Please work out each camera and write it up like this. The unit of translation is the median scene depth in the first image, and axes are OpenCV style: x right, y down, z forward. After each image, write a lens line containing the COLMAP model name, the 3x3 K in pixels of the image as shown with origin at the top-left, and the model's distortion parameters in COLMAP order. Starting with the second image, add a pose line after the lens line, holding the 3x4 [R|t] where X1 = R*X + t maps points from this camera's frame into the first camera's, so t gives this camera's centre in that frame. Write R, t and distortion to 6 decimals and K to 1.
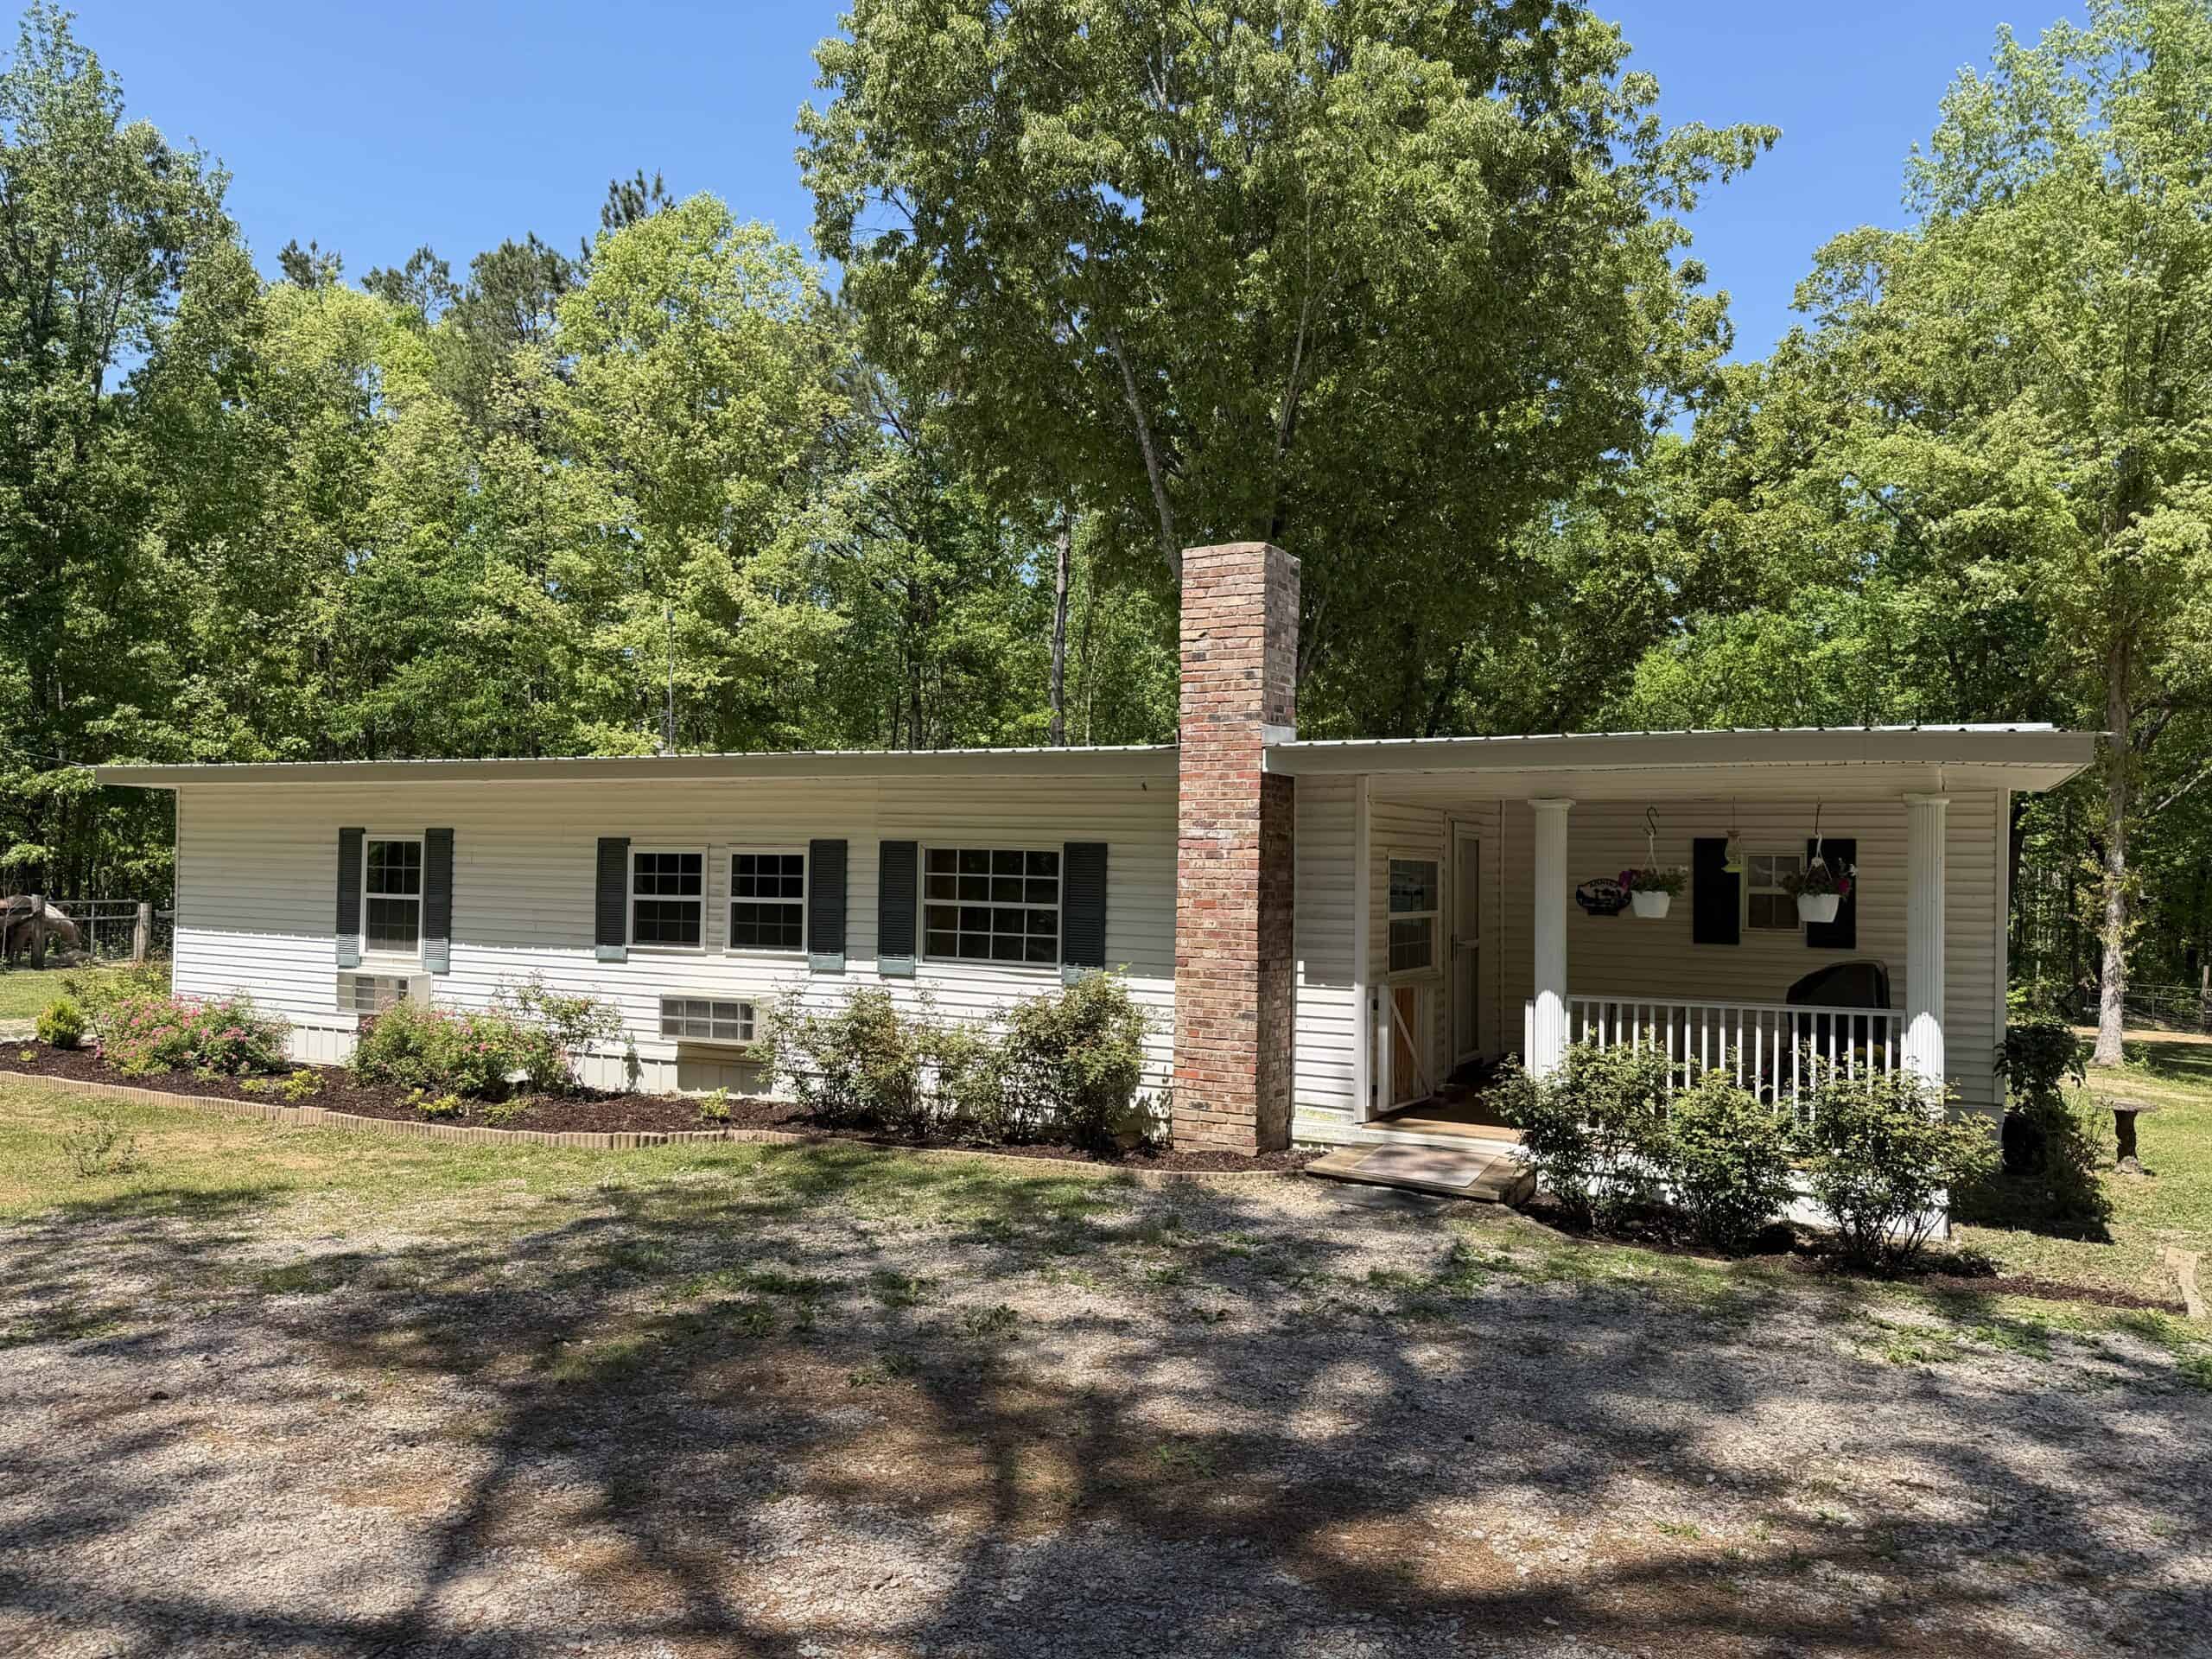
lens RADIAL K [[1575.4, 0, 1166.0], [0, 1575.4, 827.4], [0, 0, 1]] dist [0.075369, -0.123071]
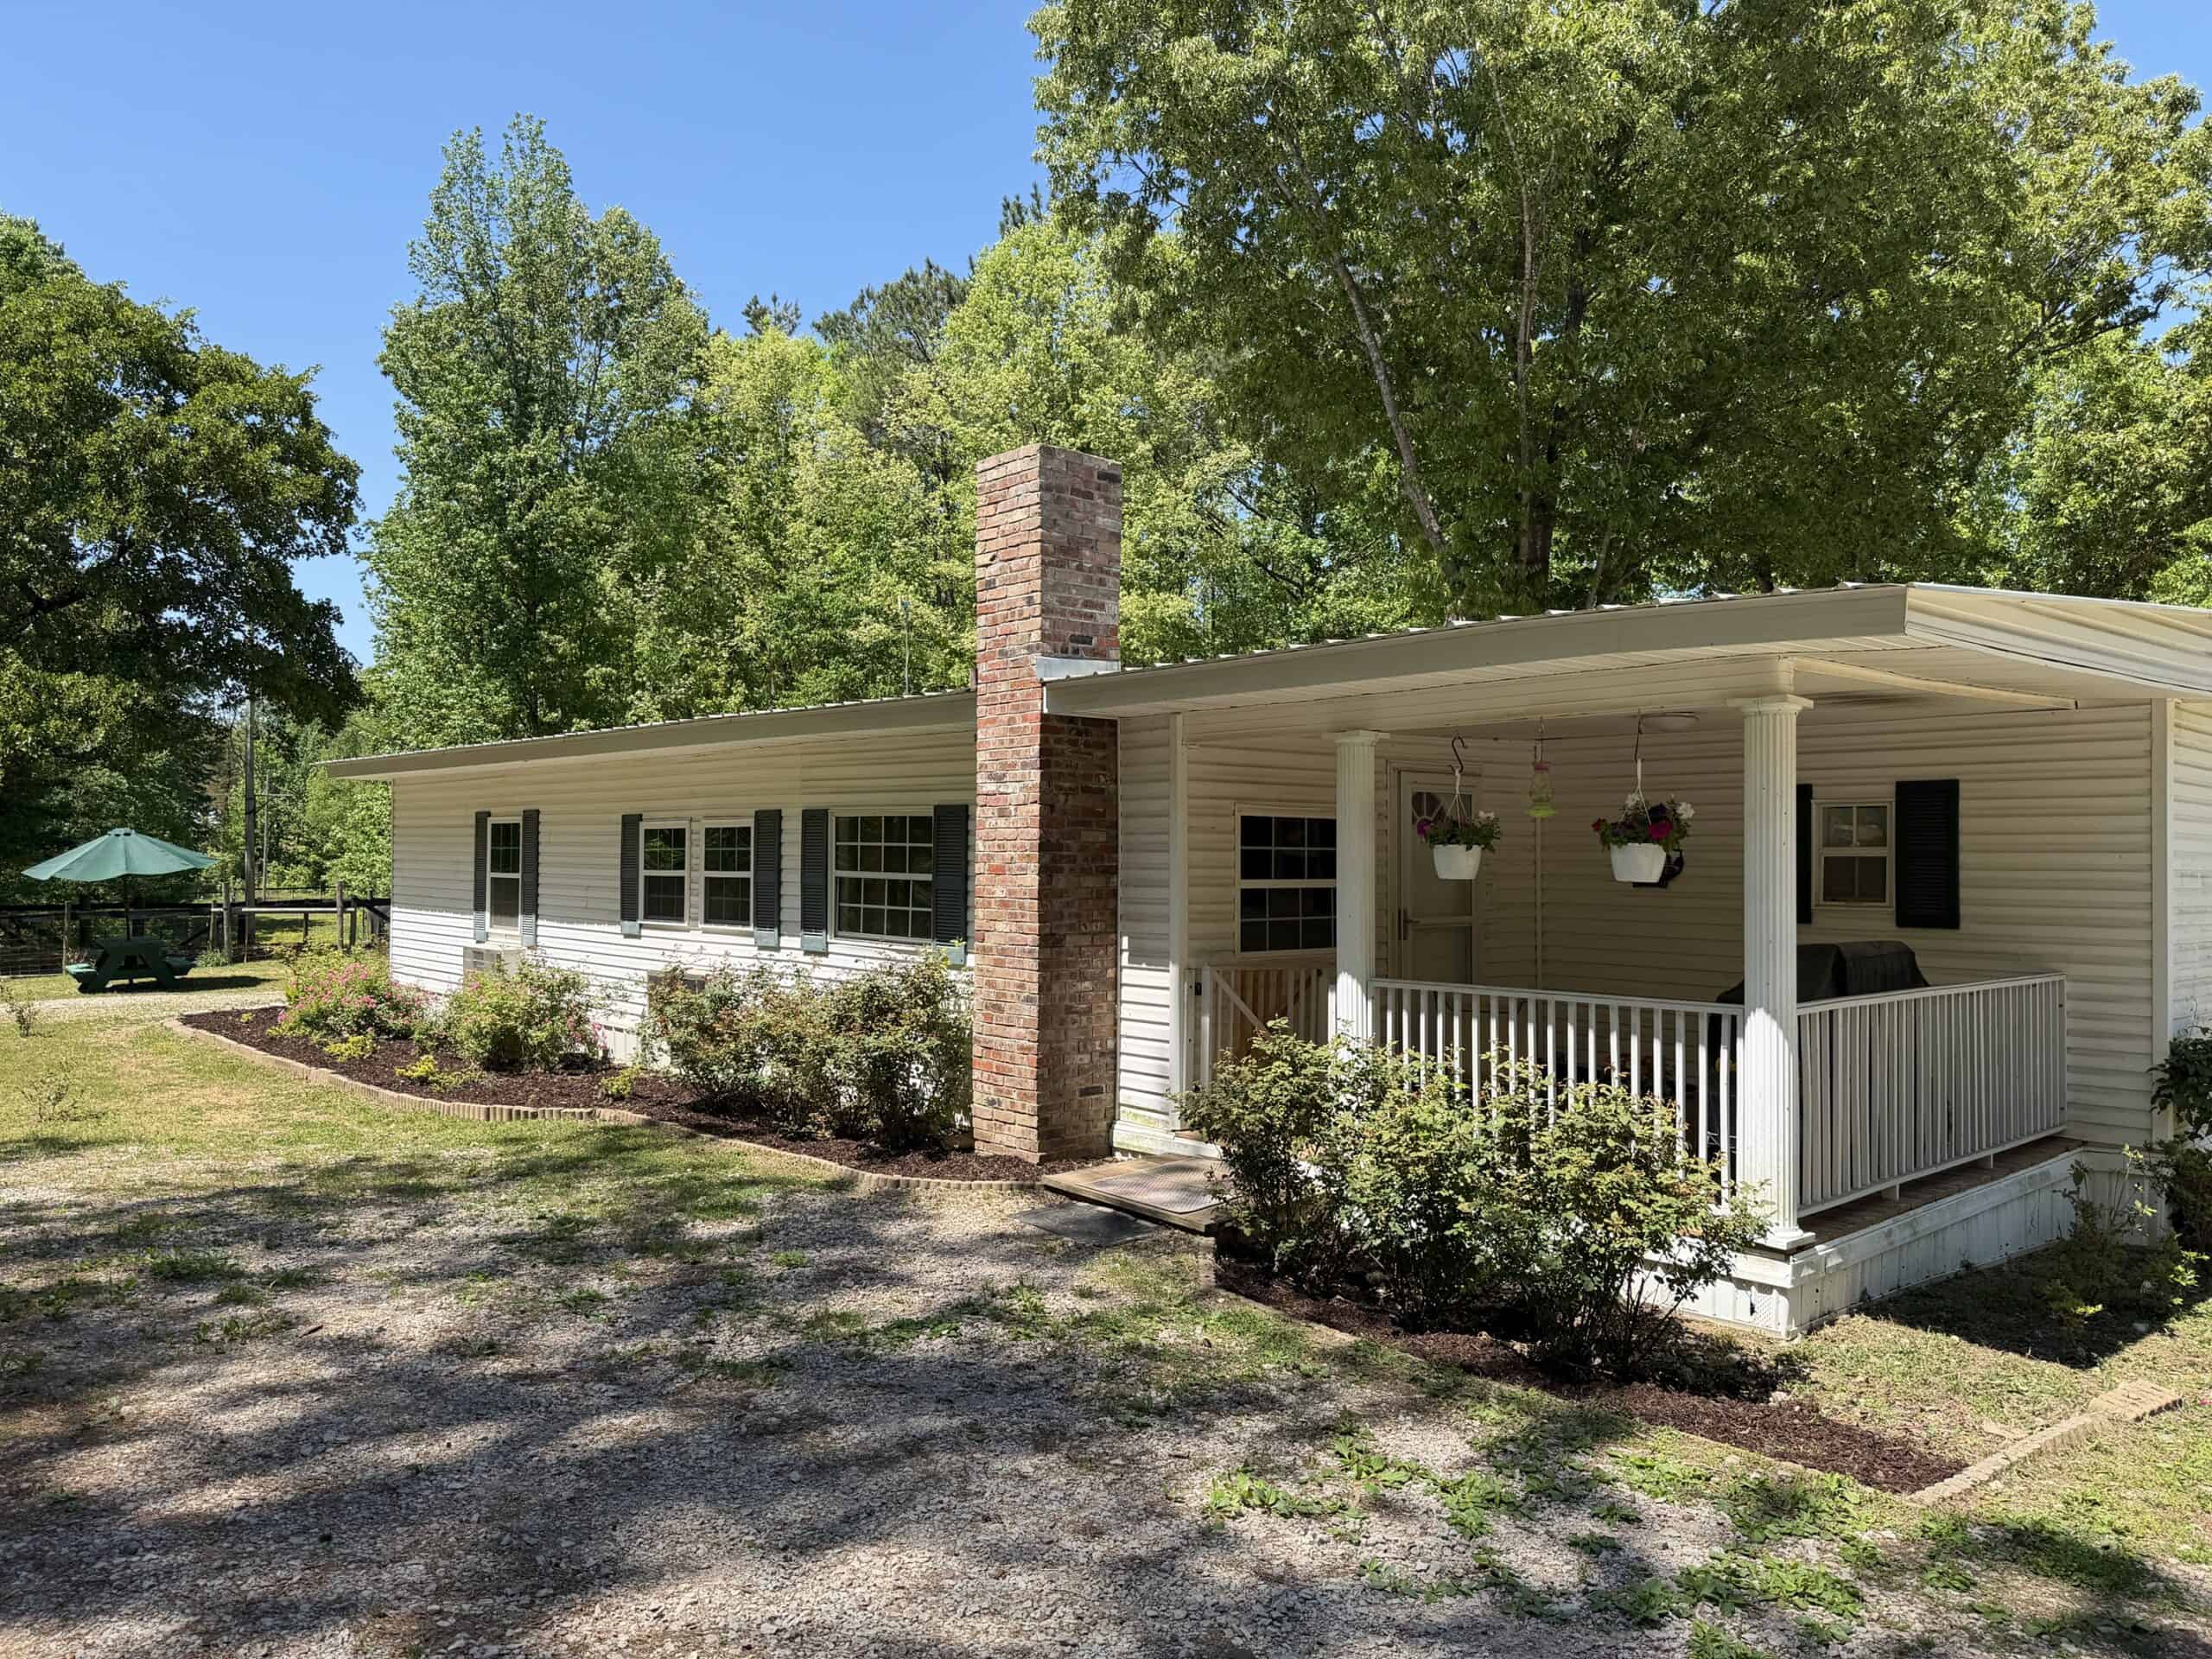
lens RADIAL K [[1592.8, 0, 1106.0], [0, 1592.8, 829.5], [0, 0, 1]] dist [0.082385, -0.122918]
pose [[0.938365, -0.015973, -0.345276, 0.372085], [0.017756, 0.999840, 0.002001, 0.025236], [0.345189, -0.008008, 0.938499, 0.194050]]
